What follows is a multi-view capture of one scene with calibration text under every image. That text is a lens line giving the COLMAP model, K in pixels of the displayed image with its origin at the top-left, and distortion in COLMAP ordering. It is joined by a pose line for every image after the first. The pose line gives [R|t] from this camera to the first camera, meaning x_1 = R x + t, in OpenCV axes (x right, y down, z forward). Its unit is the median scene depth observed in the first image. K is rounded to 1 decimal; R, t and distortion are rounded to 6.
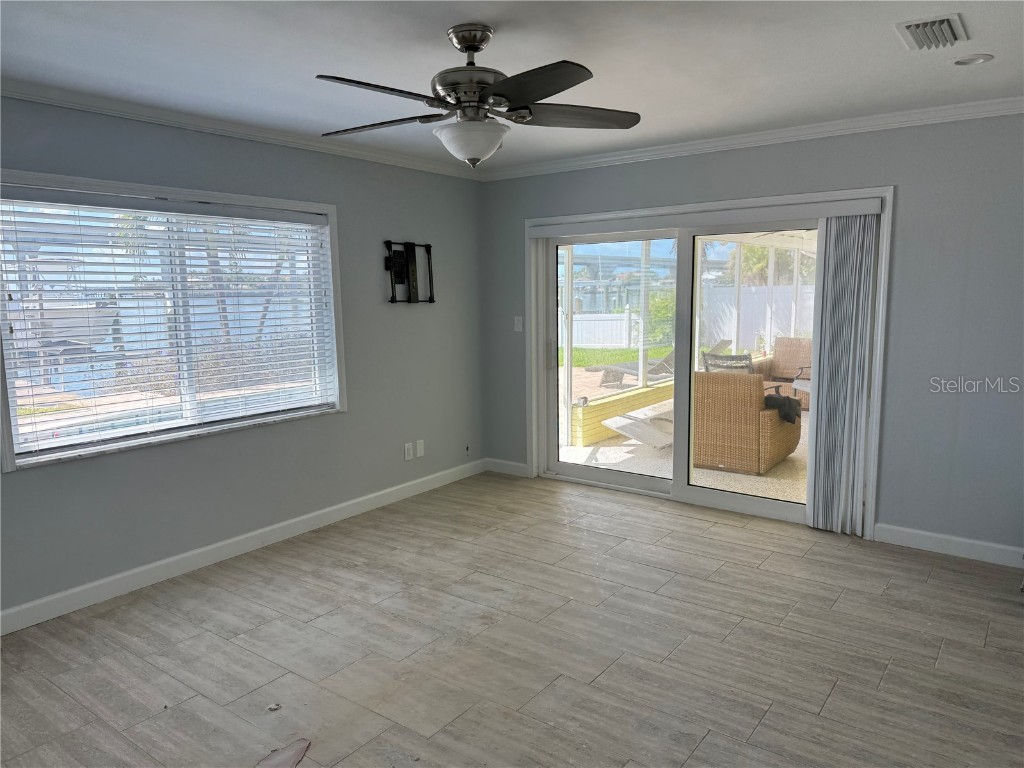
lens RADIAL K [[728.7, 0, 504.4], [0, 728.7, 383.7], [0, 0, 1]] dist [0.066101, -0.062125]
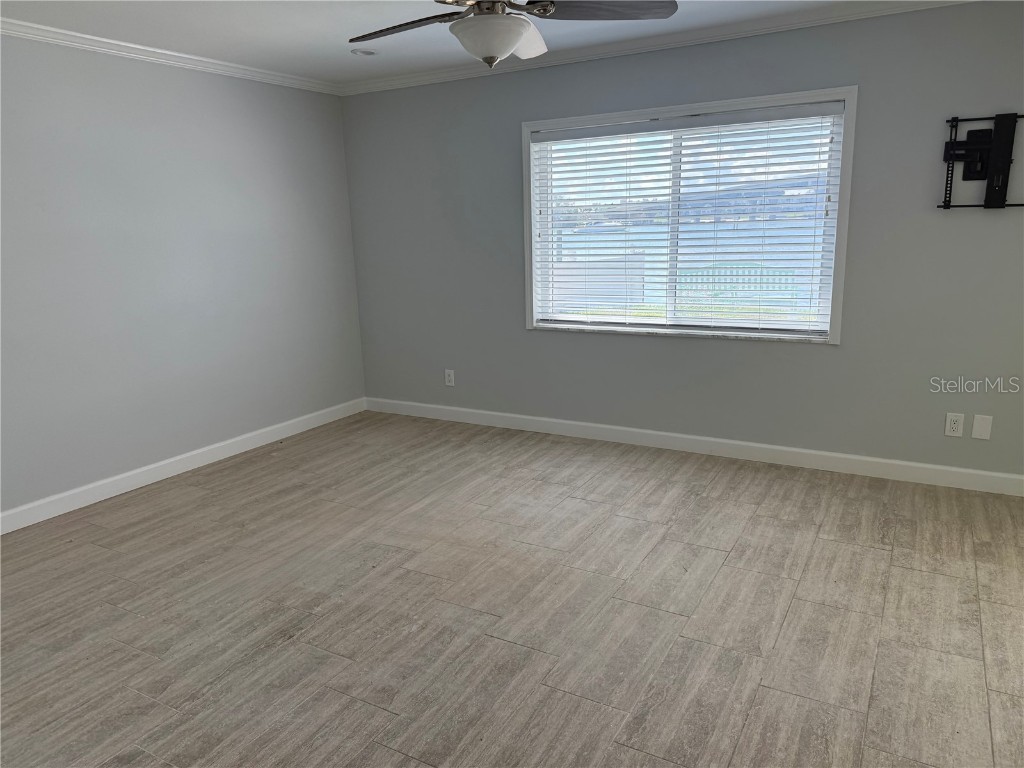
lens RADIAL K [[728.7, 0, 503.7], [0, 728.7, 381.7], [0, 0, 1]] dist [0.066101, -0.062125]
pose [[0.101826, 0.216649, -0.970925, 0.664960], [-0.106132, 0.972793, 0.205935, -0.062700], [0.989125, 0.082077, 0.122049, 0.629188]]
